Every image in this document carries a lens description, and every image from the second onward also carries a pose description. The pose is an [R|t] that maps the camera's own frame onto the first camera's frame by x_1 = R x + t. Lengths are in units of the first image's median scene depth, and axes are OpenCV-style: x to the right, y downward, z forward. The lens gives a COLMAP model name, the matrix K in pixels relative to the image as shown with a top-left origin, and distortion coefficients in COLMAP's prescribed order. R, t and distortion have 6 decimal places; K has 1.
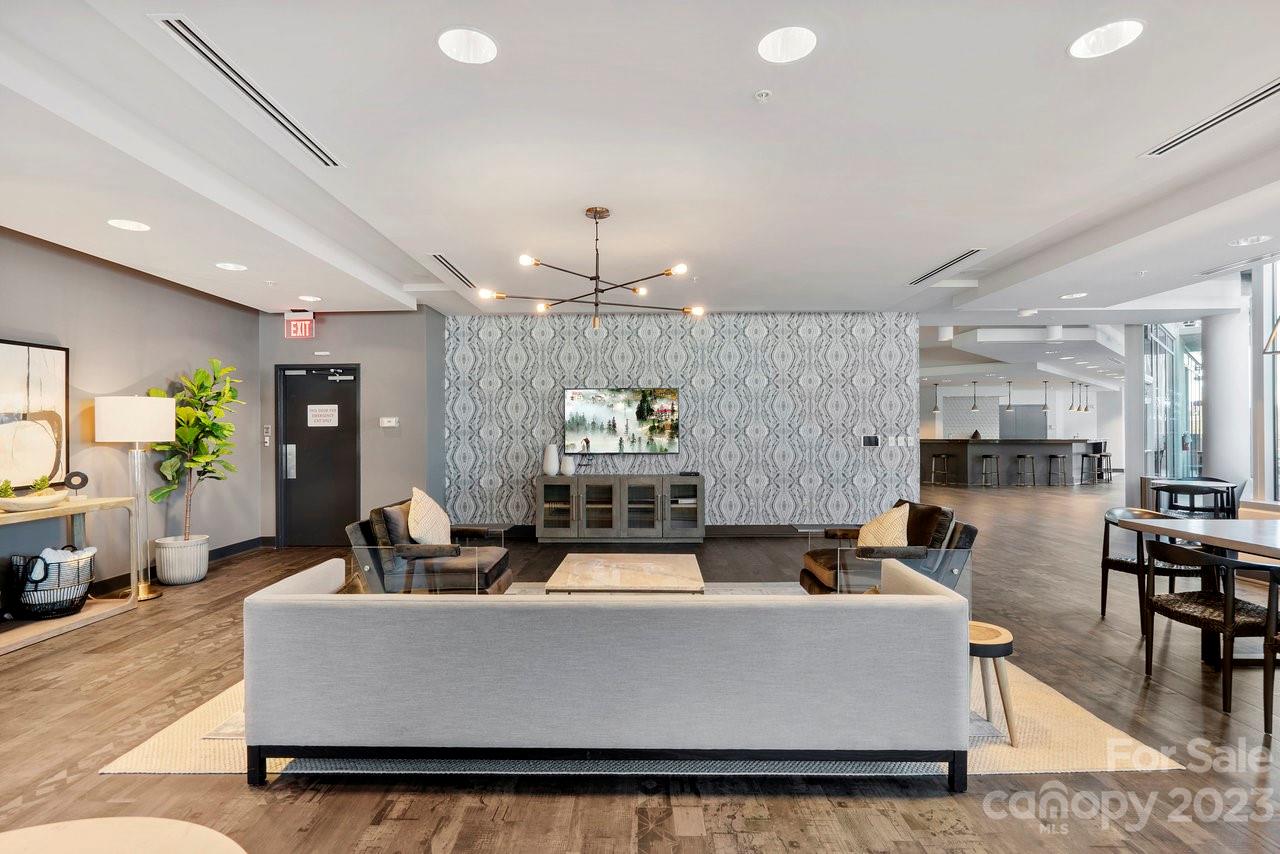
lens RADIAL K [[608.9, 0, 609.2], [0, 608.9, 427.1], [0, 0, 1]] dist [-0.002221, -0.000497]
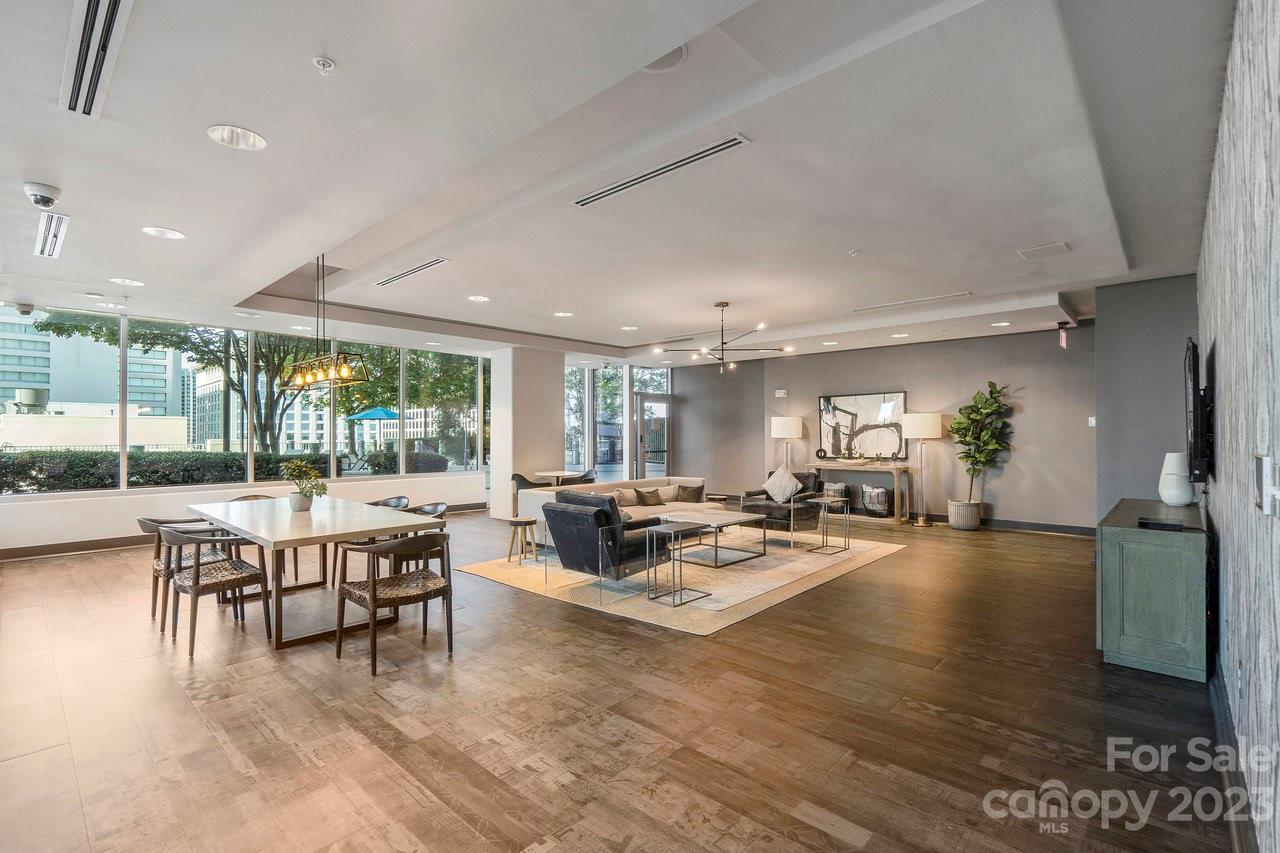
lens RADIAL K [[583.3, 0, 629.5], [0, 583.3, 430.4], [0, 0, 1]] dist [-0.000532, 0.001455]
pose [[-0.667331, 0.003026, -0.744755, 0.770629], [0.014410, 0.999857, -0.008850, 0.001327], [0.744622, -0.016638, -0.667279, 1.067621]]
